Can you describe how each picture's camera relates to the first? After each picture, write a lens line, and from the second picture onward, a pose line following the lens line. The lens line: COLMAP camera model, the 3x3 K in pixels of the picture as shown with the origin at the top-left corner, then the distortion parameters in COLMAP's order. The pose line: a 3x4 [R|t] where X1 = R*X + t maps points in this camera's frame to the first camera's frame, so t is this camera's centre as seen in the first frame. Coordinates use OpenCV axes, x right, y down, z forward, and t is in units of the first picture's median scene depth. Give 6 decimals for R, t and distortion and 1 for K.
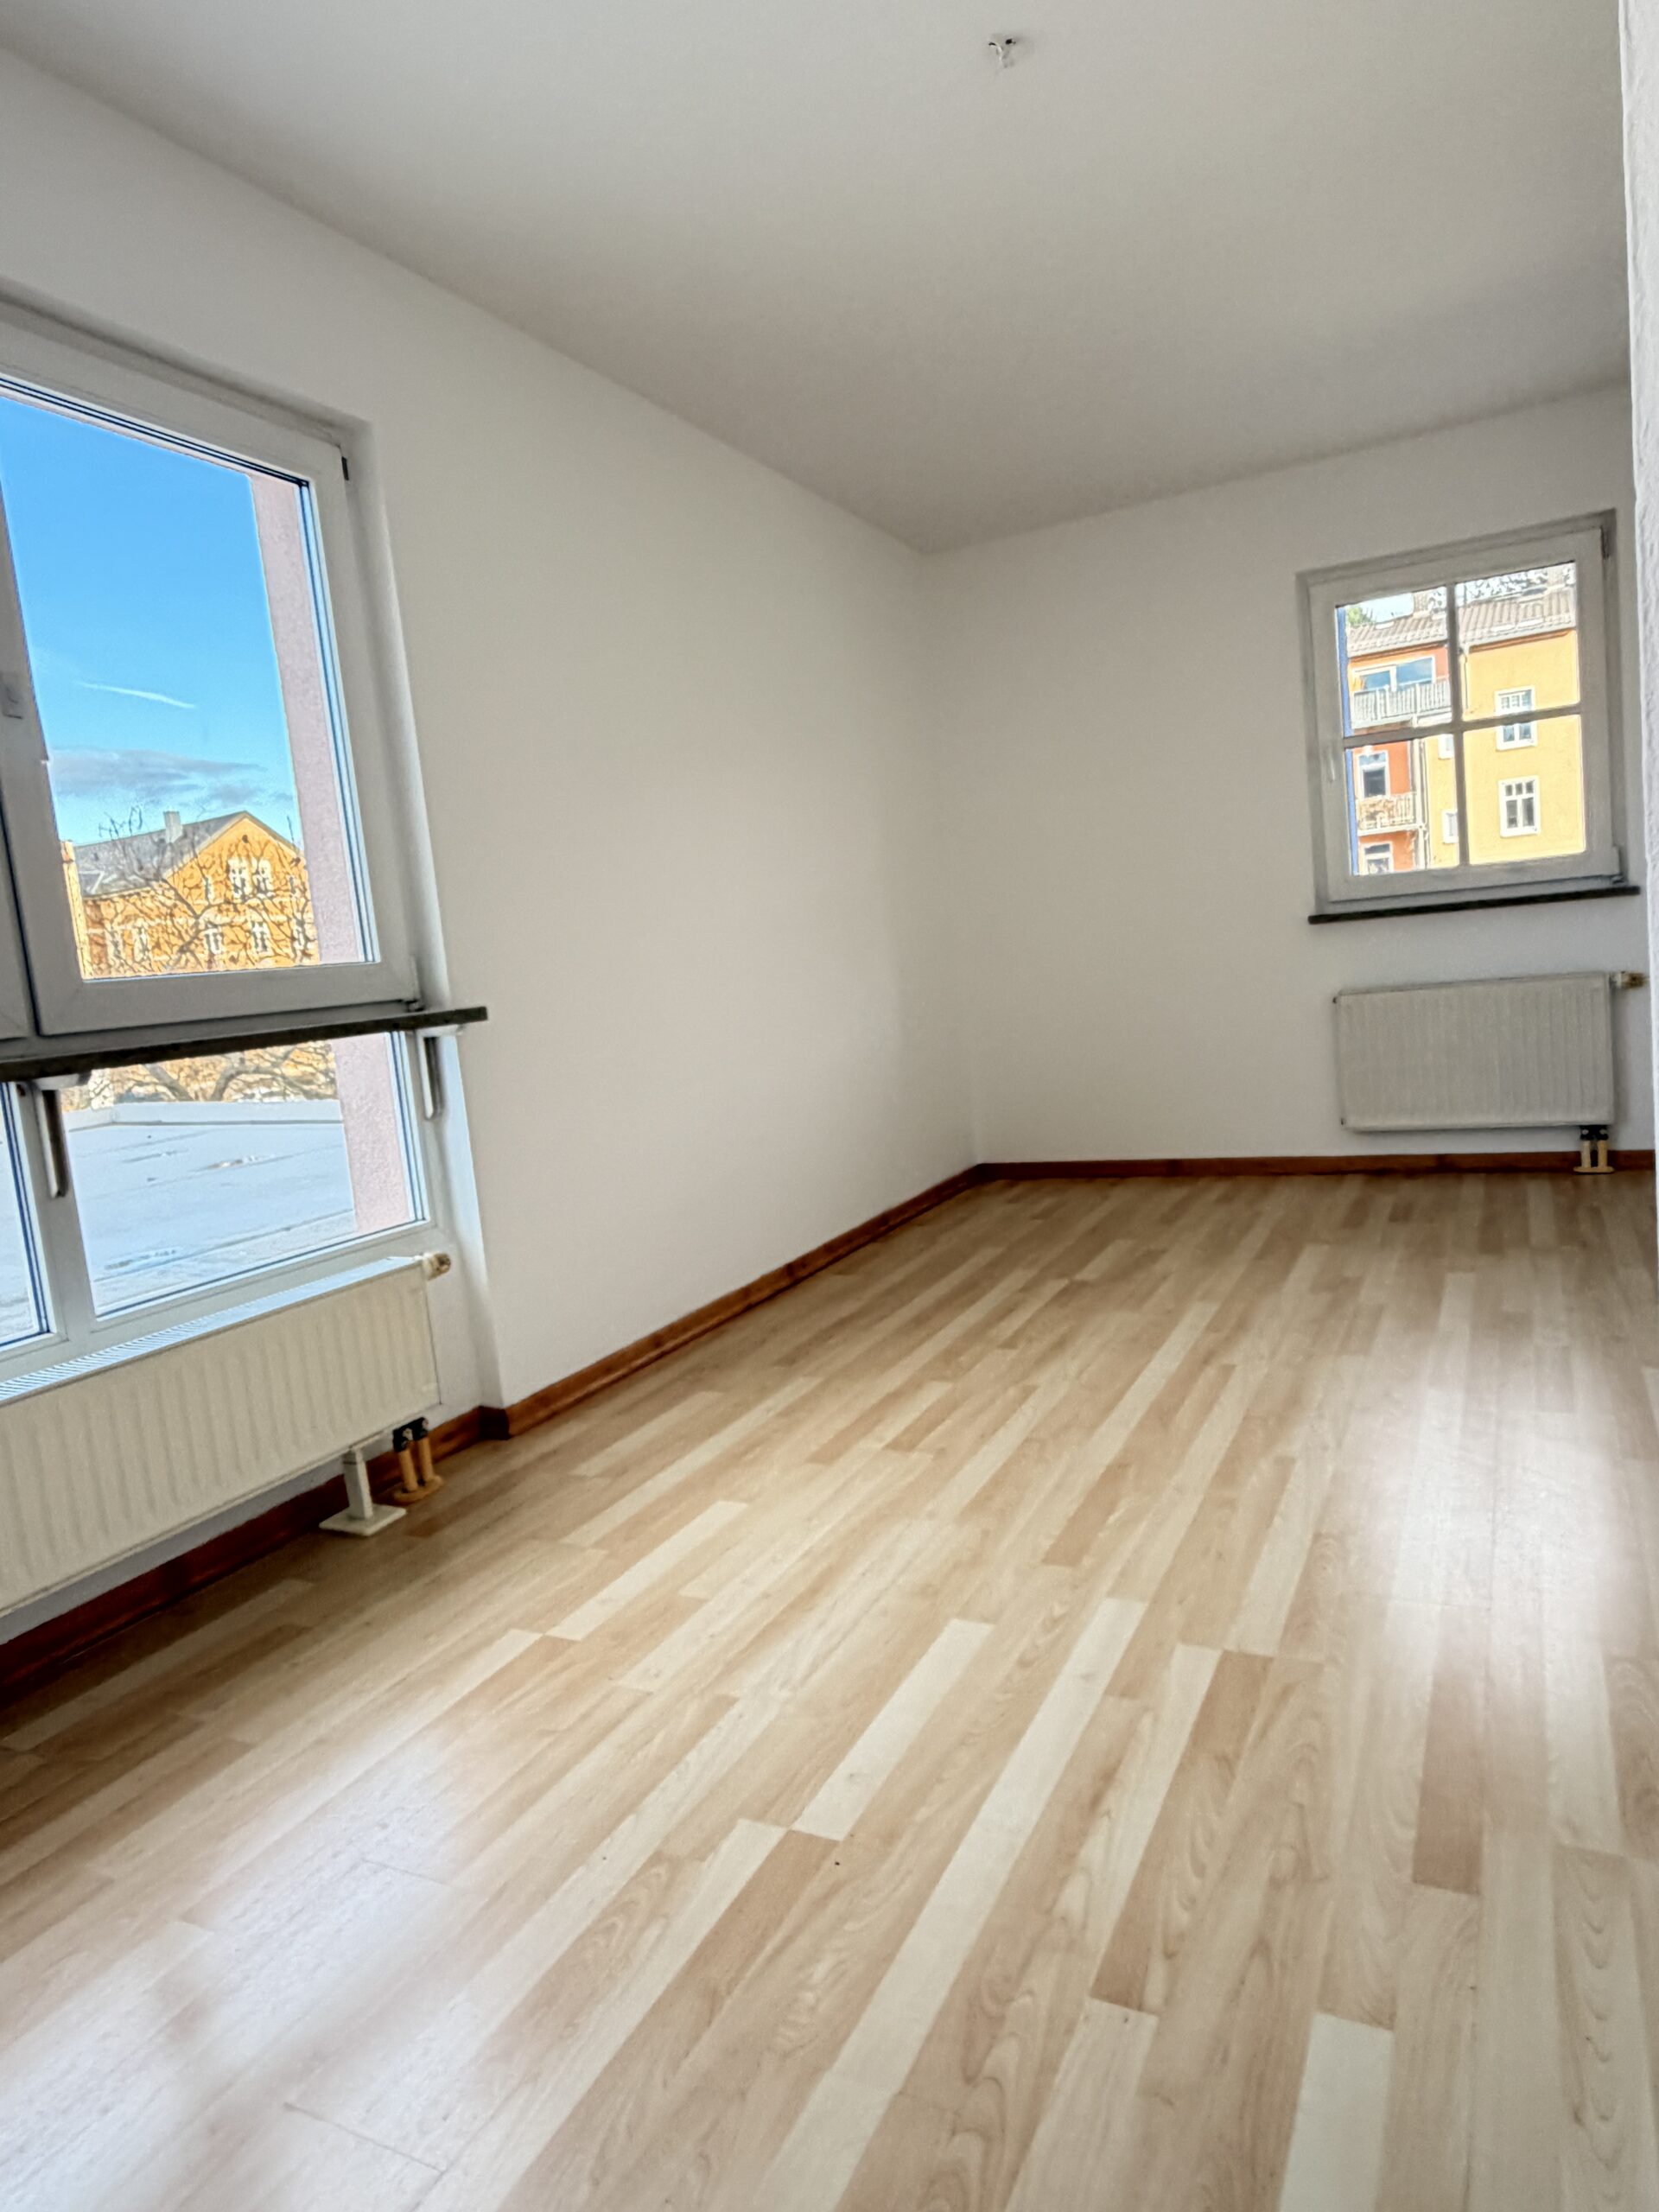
lens RADIAL K [[1353.3, 0, 829.5], [0, 1353.3, 1106.0], [0, 0, 1]] dist [-0.002767, -0.000910]
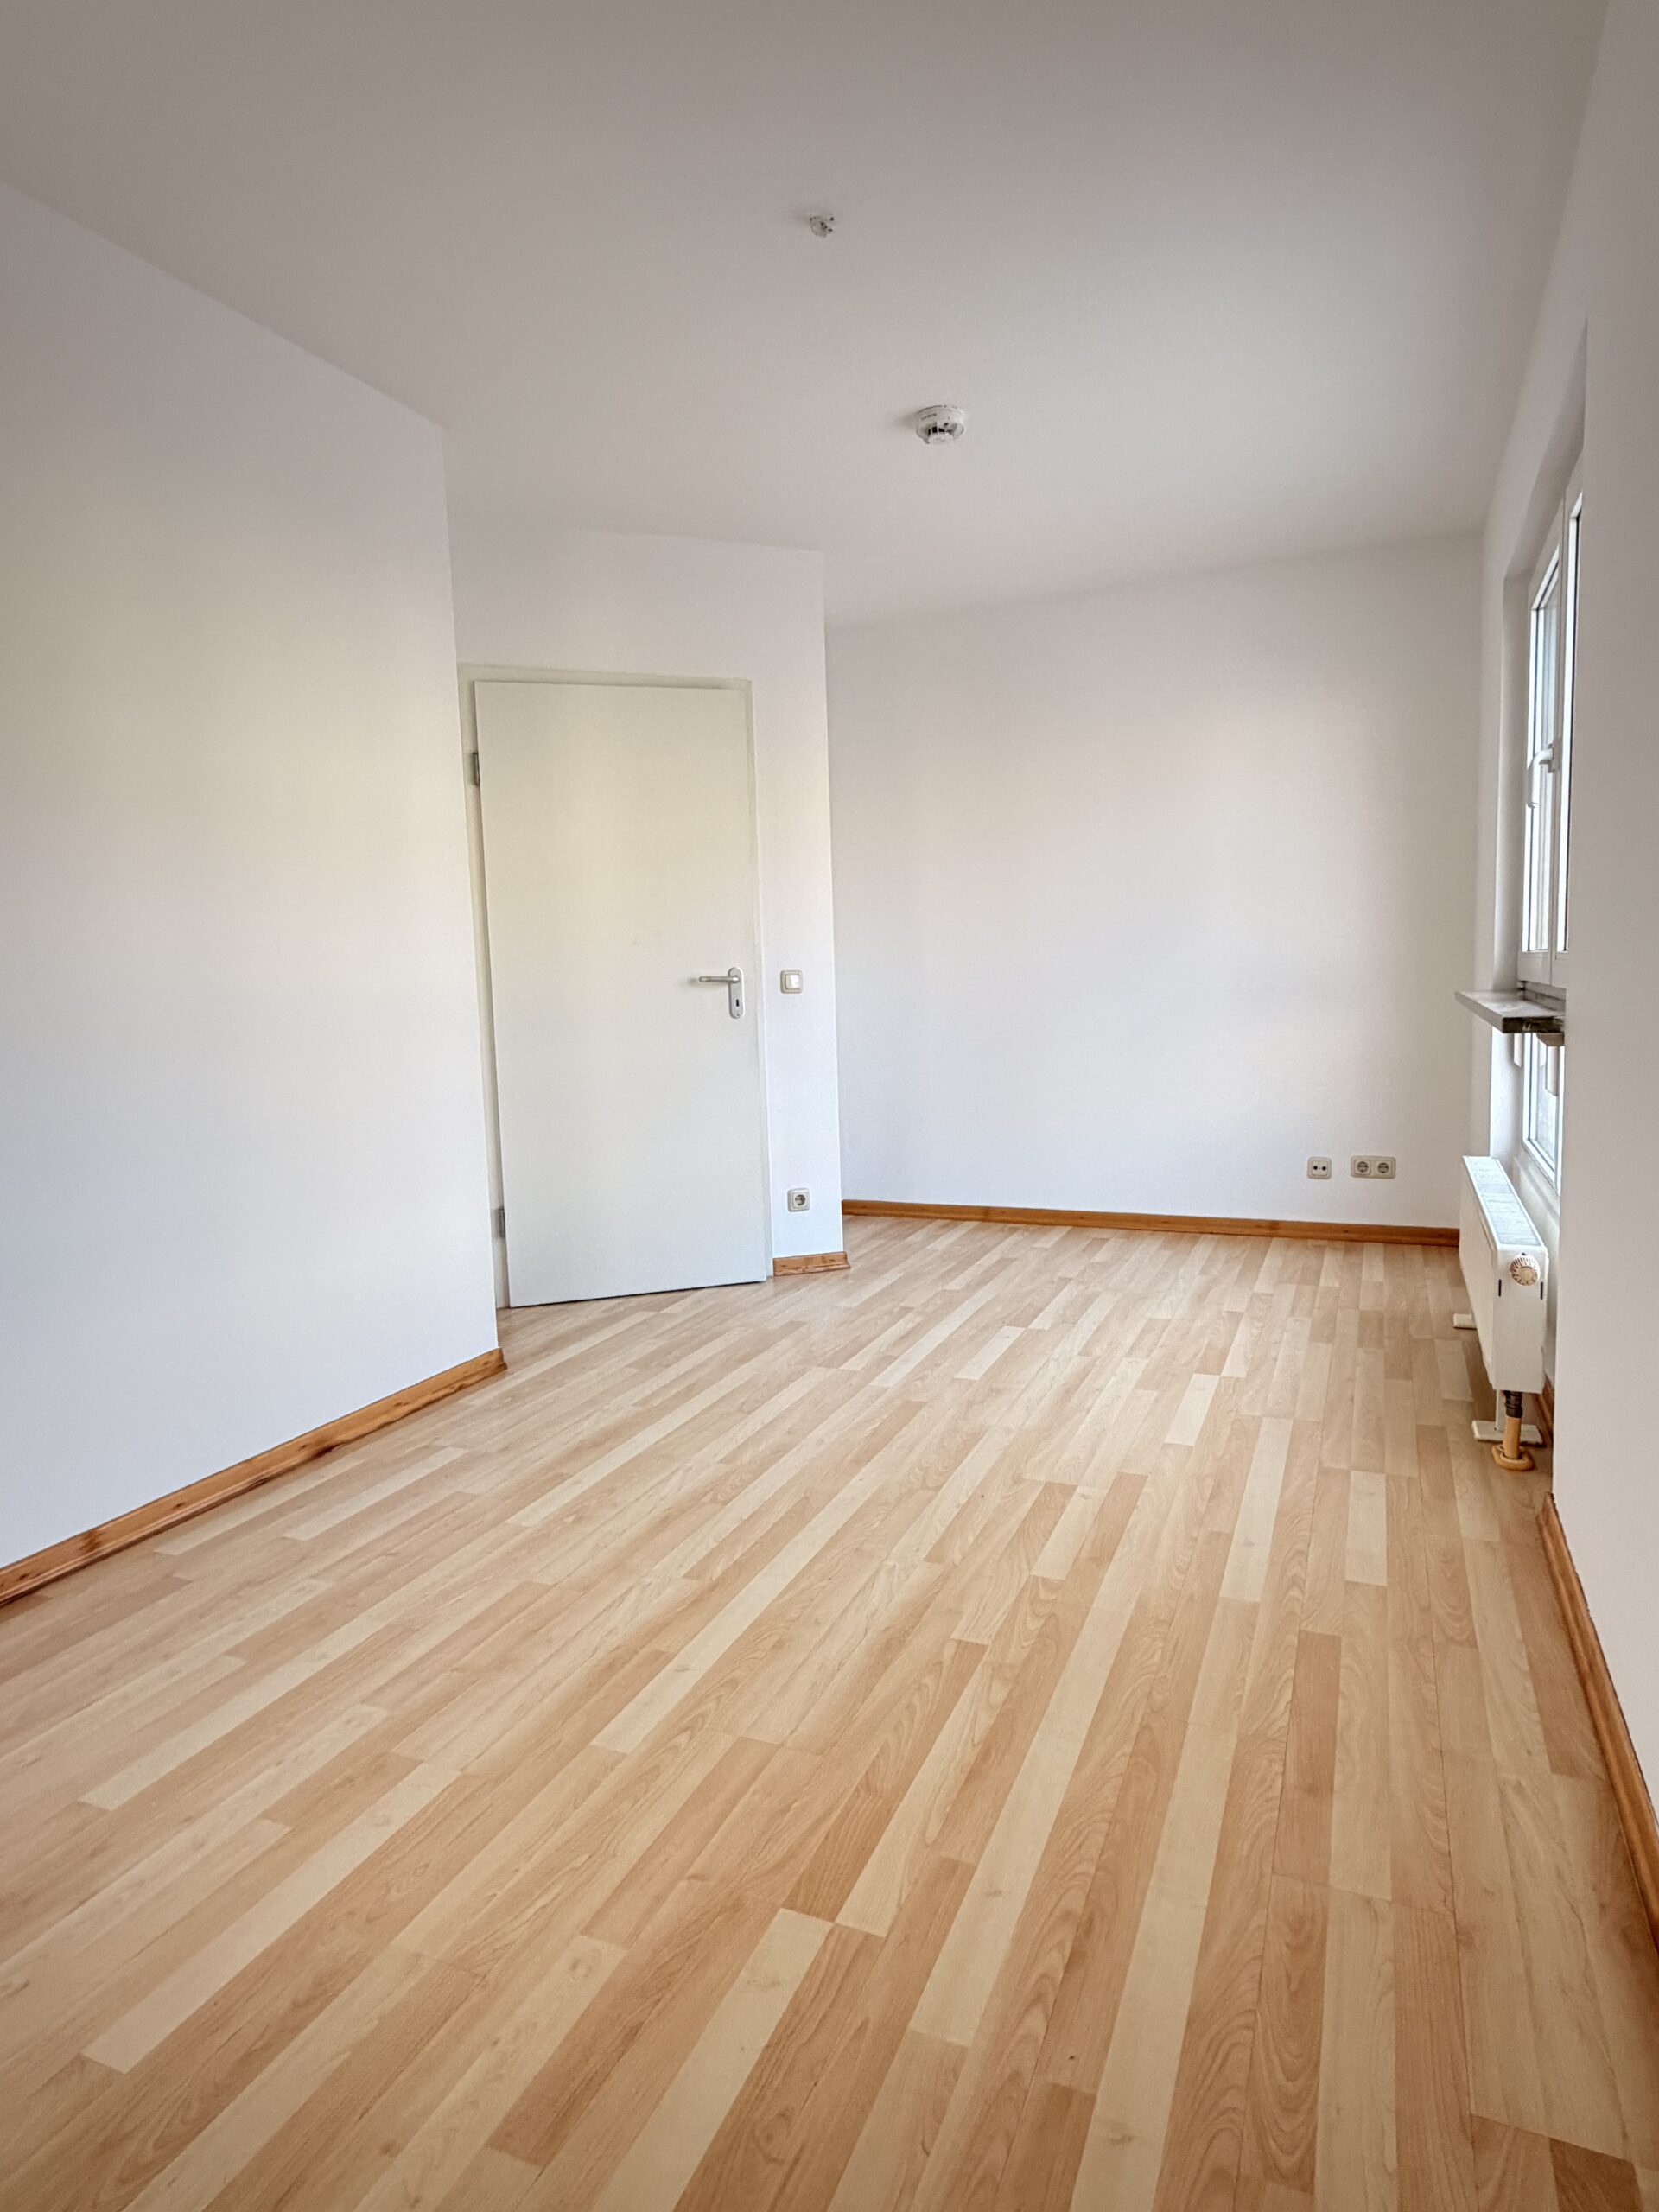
lens RADIAL K [[1266.6, 0, 829.5], [0, 1266.6, 1106.0], [0, 0, 1]] dist [0.001378, -0.000901]
pose [[-0.989478, 0.135177, -0.051570, 0.223154], [0.120364, 0.966891, 0.225021, -0.252706], [0.080280, 0.216446, -0.972988, 1.755386]]
